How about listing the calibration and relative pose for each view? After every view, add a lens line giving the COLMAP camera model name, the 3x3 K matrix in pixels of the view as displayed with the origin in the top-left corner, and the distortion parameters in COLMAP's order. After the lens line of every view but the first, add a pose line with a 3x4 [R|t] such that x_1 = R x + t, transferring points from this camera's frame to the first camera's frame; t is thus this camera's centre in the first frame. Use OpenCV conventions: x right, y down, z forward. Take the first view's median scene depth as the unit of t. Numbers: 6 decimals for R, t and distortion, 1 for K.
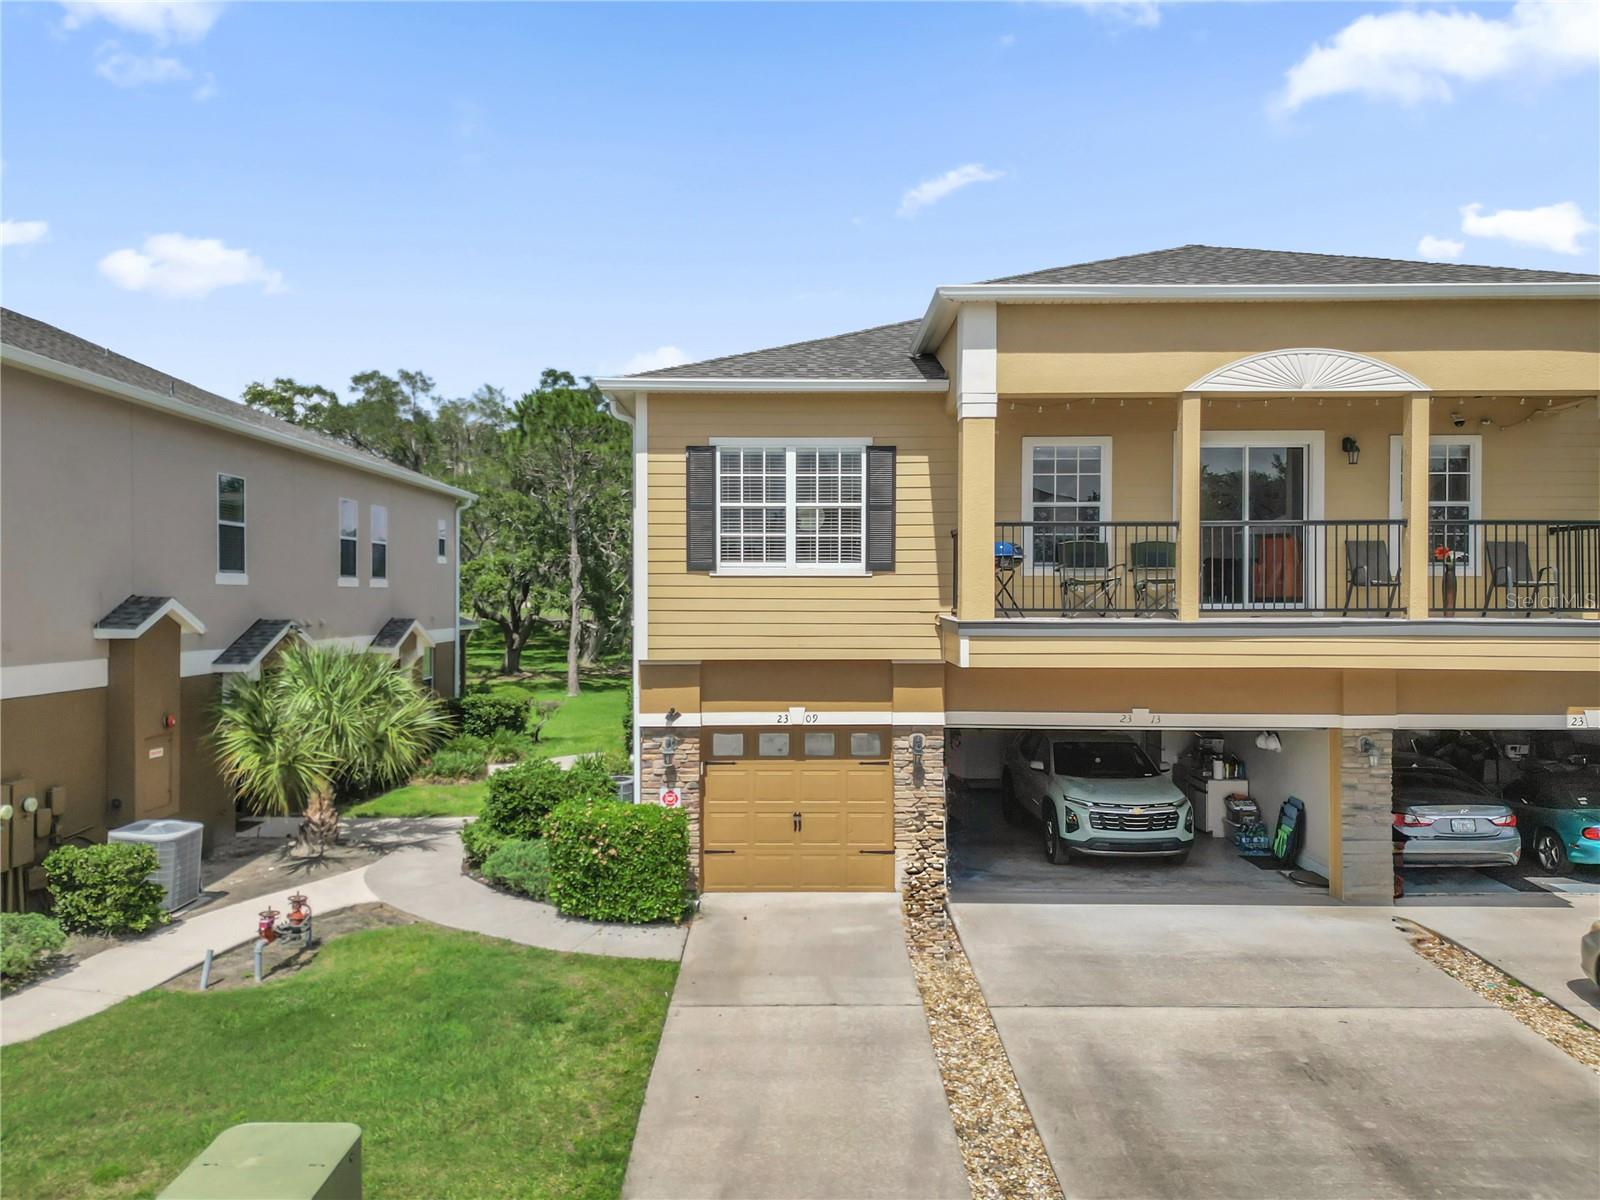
lens RADIAL K [[1176.3, 0, 798.0], [0, 1176.3, 565.1], [0, 0, 1]] dist [0.062810, -0.052746]
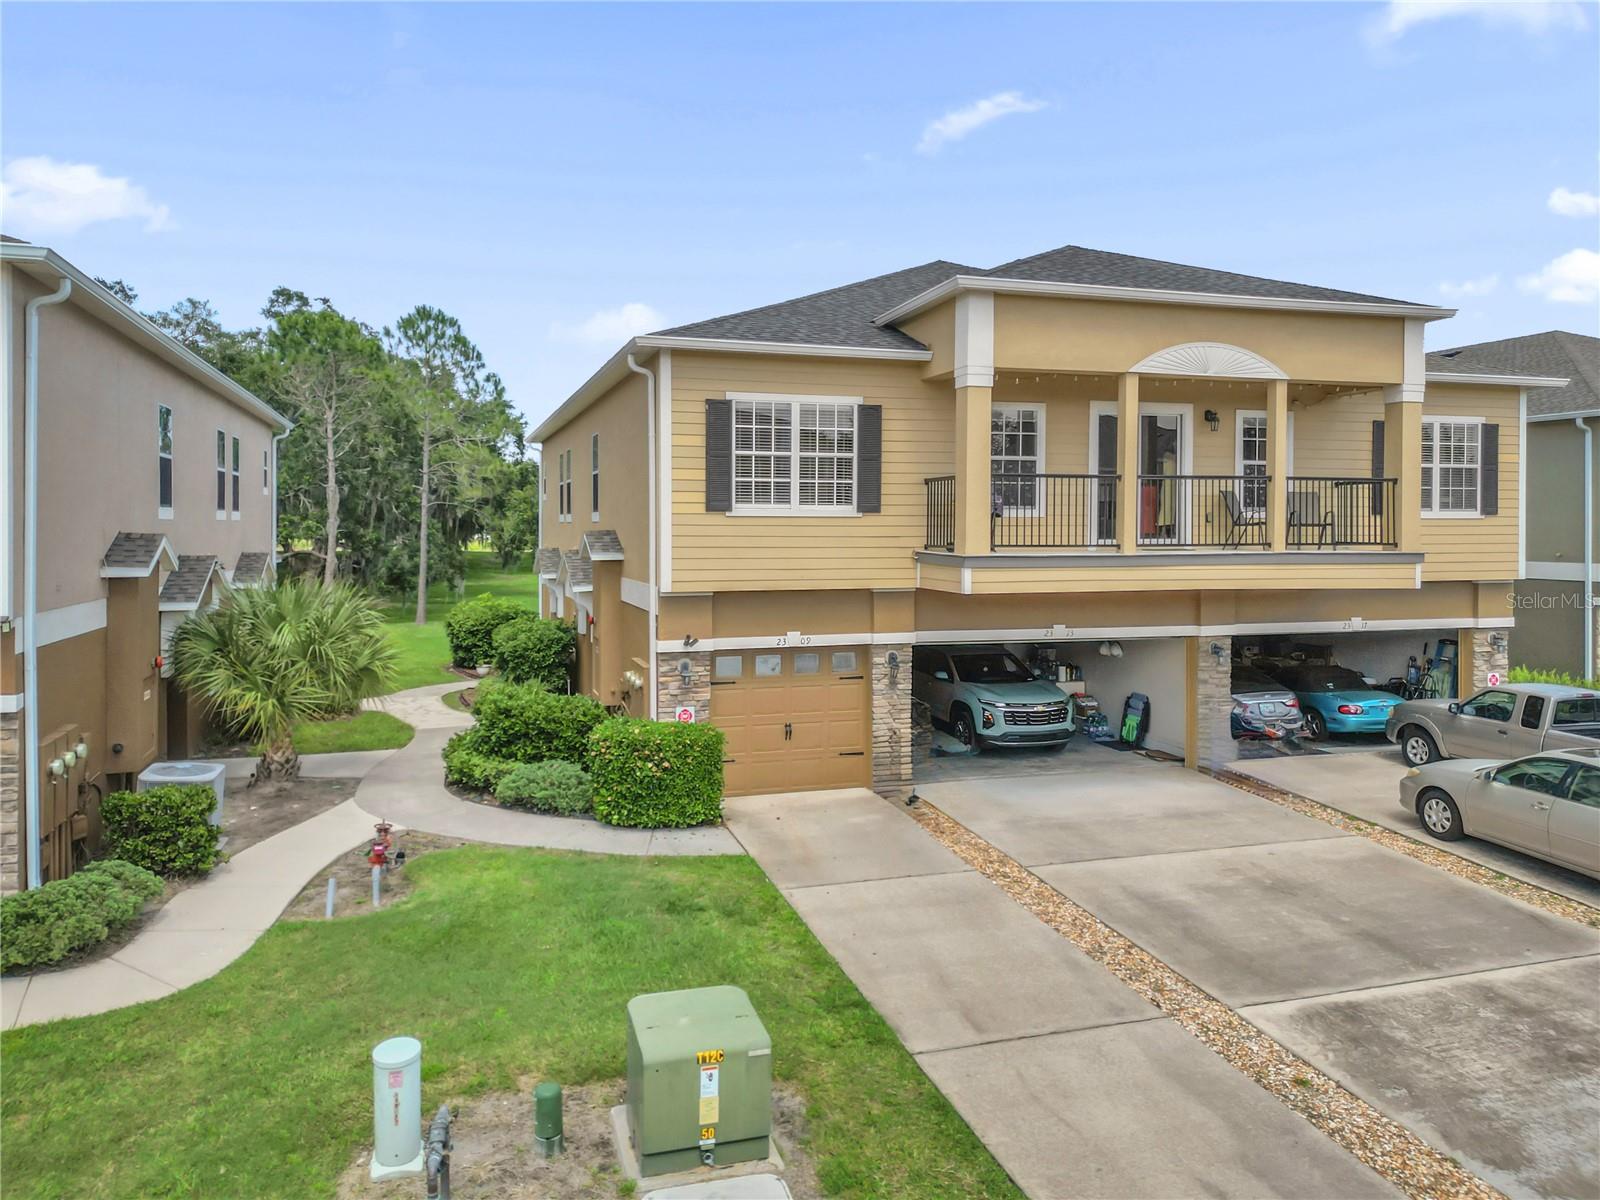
lens RADIAL K [[1136.9, 0, 793.3], [0, 1136.9, 511.5], [0, 0, 1]] dist [0.063352, -0.052375]
pose [[0.954695, 0.005625, 0.297532, -0.335241], [-0.010152, 0.999855, 0.013675, -0.010318], [-0.297412, -0.016076, 0.954614, -0.050794]]
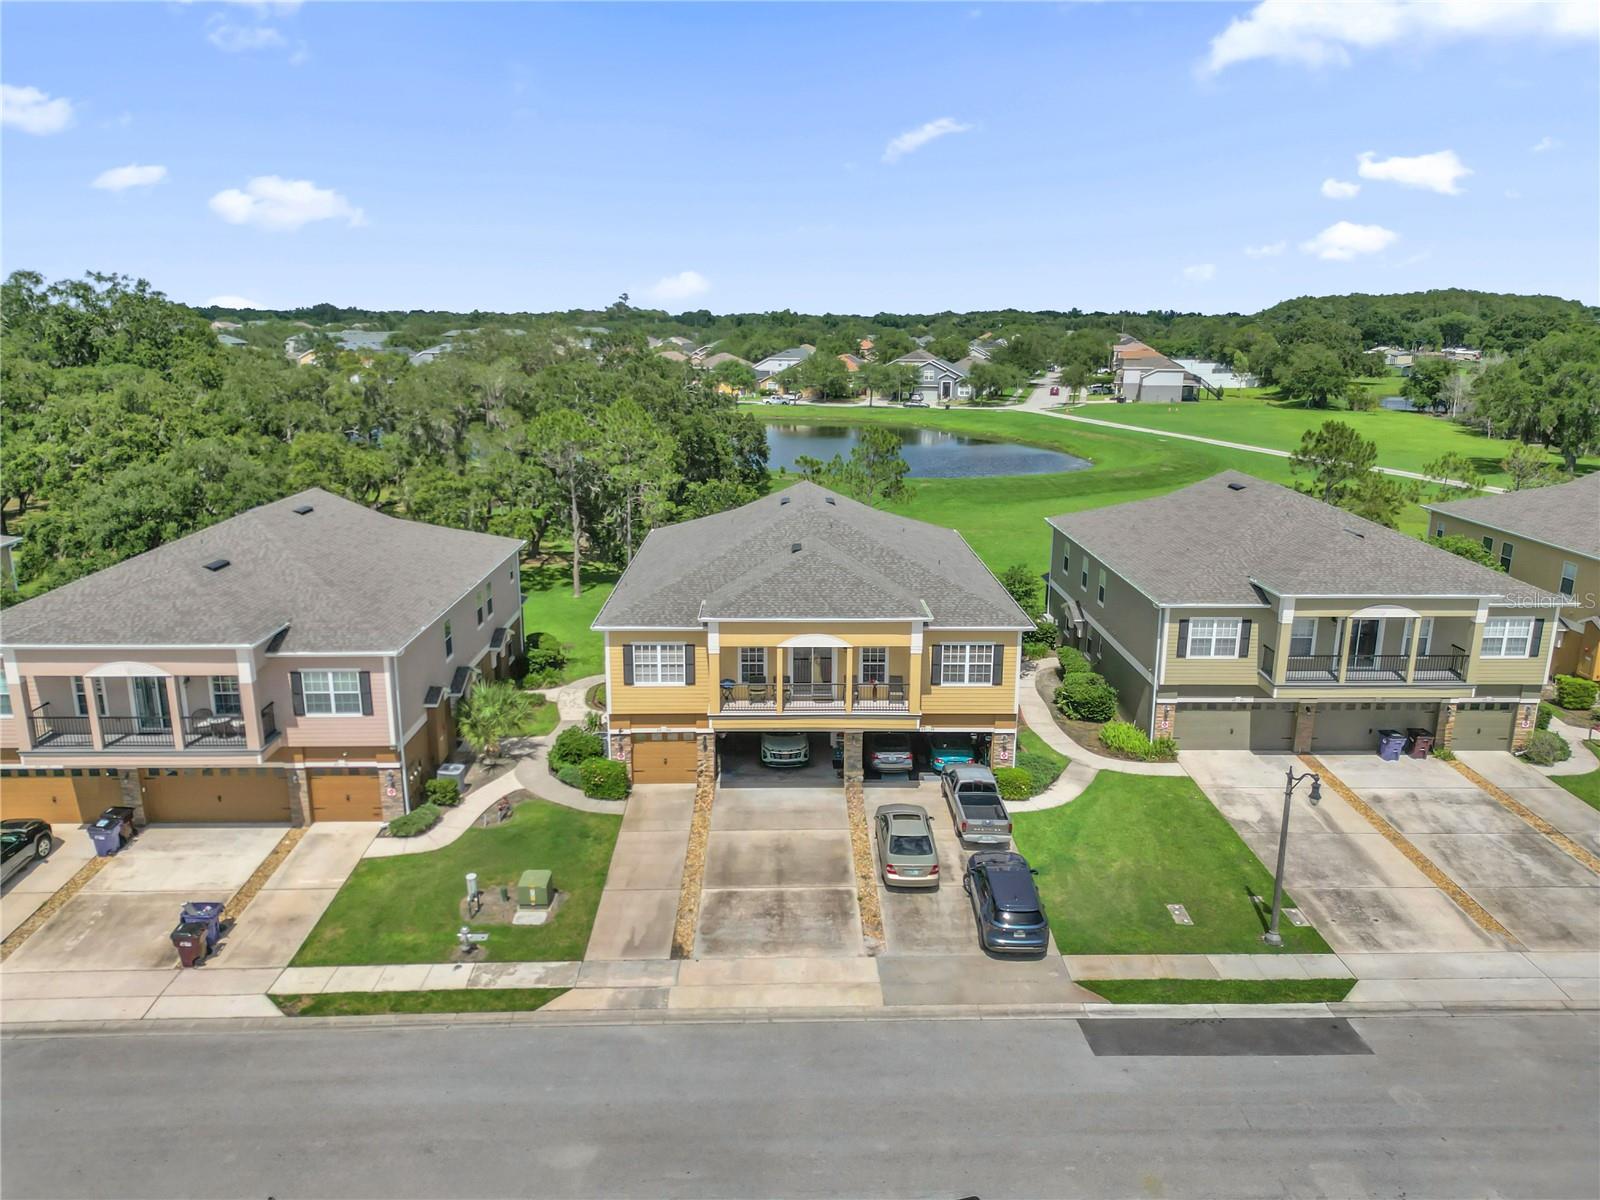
lens RADIAL K [[1102.8, 0, 801.0], [0, 1102.8, 564.8], [0, 0, 1]] dist [0.062272, -0.002756]
pose [[0.999768, -0.000172, 0.021551, 0.287744], [-0.004892, 0.972057, 0.234694, -0.936772], [-0.020989, -0.234745, 0.971830, -1.620546]]
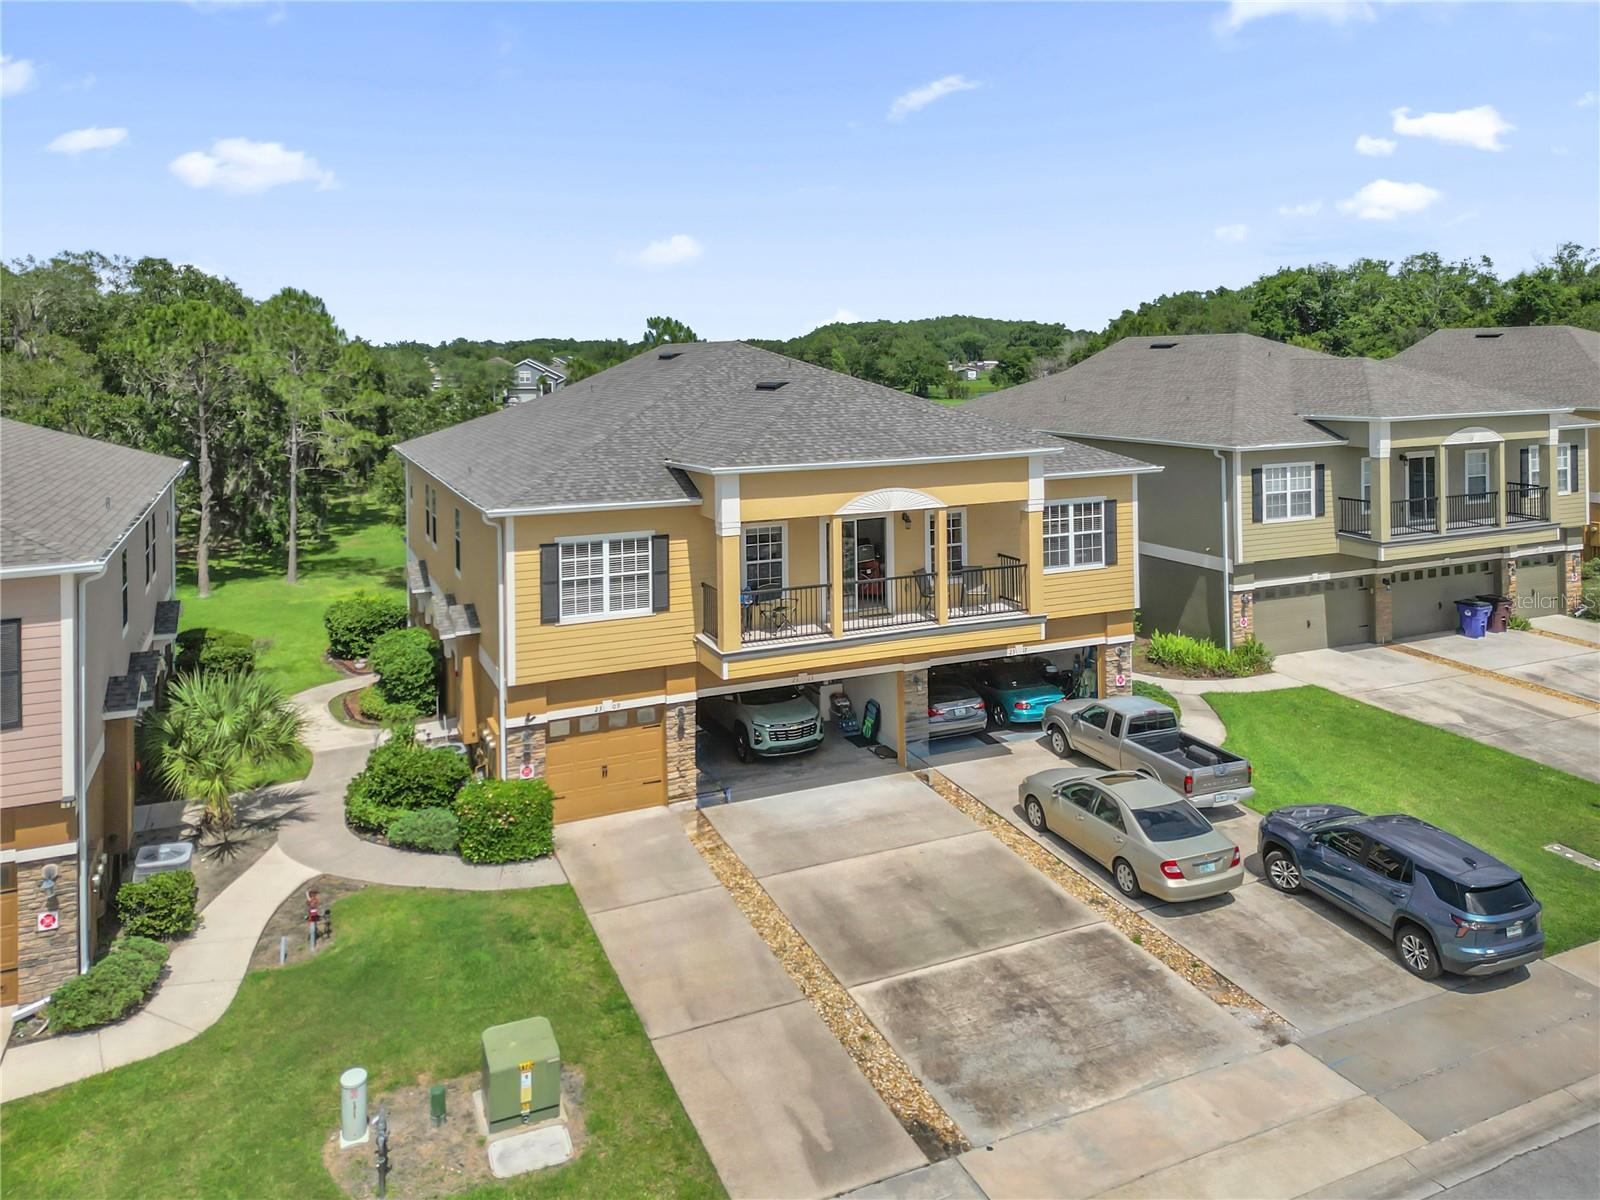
lens RADIAL K [[1174.9, 0, 801.9], [0, 1174.9, 325.6], [0, 0, 1]] dist [0.050295, -0.029497]
pose [[0.914761, -0.003563, 0.403980, -0.409643], [0.005154, 0.999983, -0.002851, -0.385212], [-0.403963, 0.004690, 0.914763, -0.579136]]
